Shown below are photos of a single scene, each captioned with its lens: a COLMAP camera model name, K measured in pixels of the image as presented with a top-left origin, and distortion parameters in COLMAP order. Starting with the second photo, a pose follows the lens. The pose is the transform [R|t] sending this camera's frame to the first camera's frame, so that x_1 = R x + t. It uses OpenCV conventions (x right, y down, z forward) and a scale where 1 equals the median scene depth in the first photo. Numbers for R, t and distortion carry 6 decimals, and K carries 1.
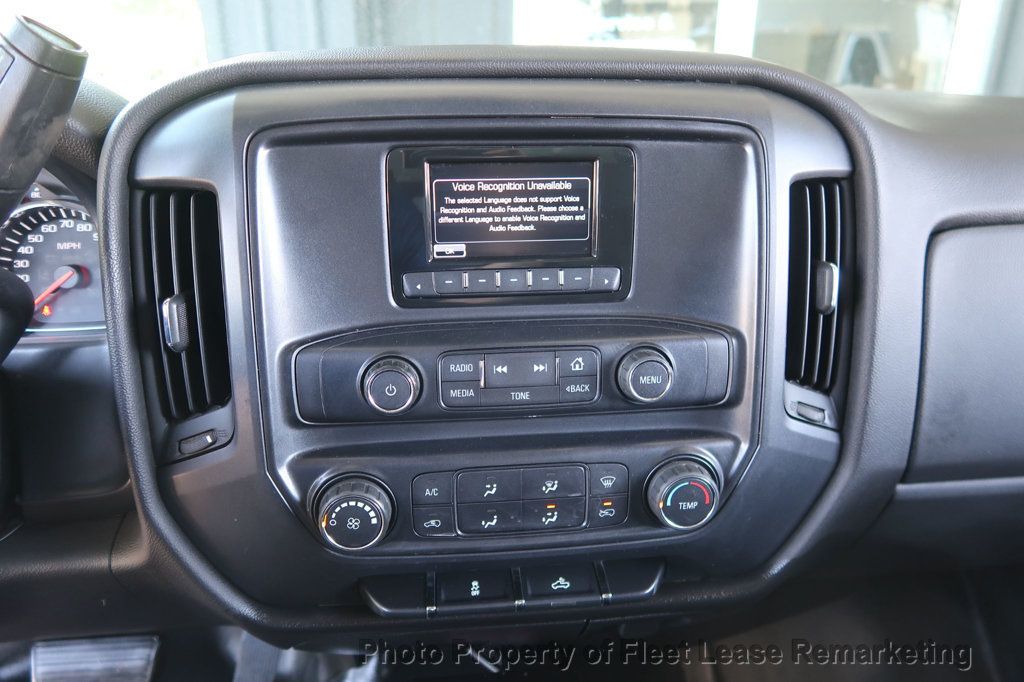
lens RADIAL K [[700.2, 0, 521.5], [0, 700.2, 346.8], [0, 0, 1]] dist [-0.030855, 0.011731]
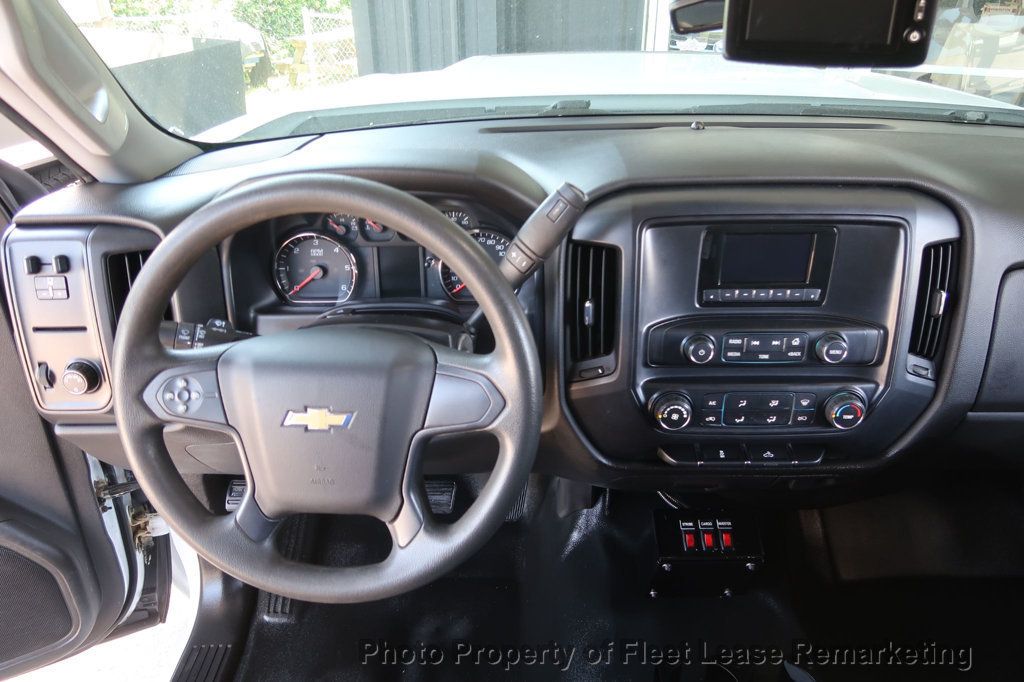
lens RADIAL K [[700.2, 0, 510.5], [0, 700.2, 343.7], [0, 0, 1]] dist [-0.030855, 0.011731]
pose [[0.992400, 0.043755, -0.115011, -0.459311], [-0.027547, 0.989922, 0.138909, -0.205238], [0.119930, -0.134686, 0.983604, -0.934000]]
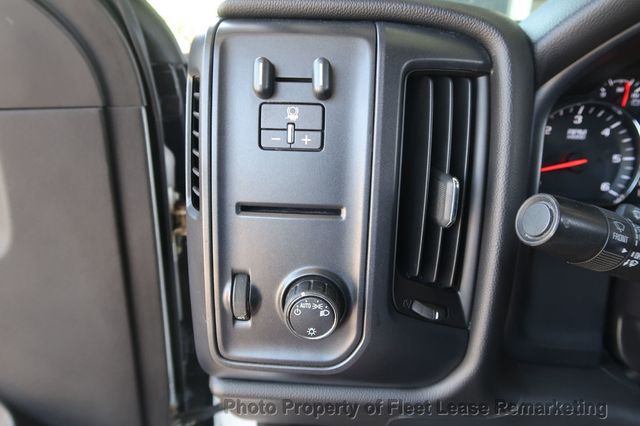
lens RADIAL K [[437.6, 0, 315.8], [0, 437.6, 212.3], [0, 0, 1]] dist [-0.030855, 0.011731]
pose [[0.983137, 0.085699, -0.161546, -1.735526], [-0.083553, 0.996302, 0.020047, 0.035400], [0.162667, -0.006211, 0.986662, 0.155706]]
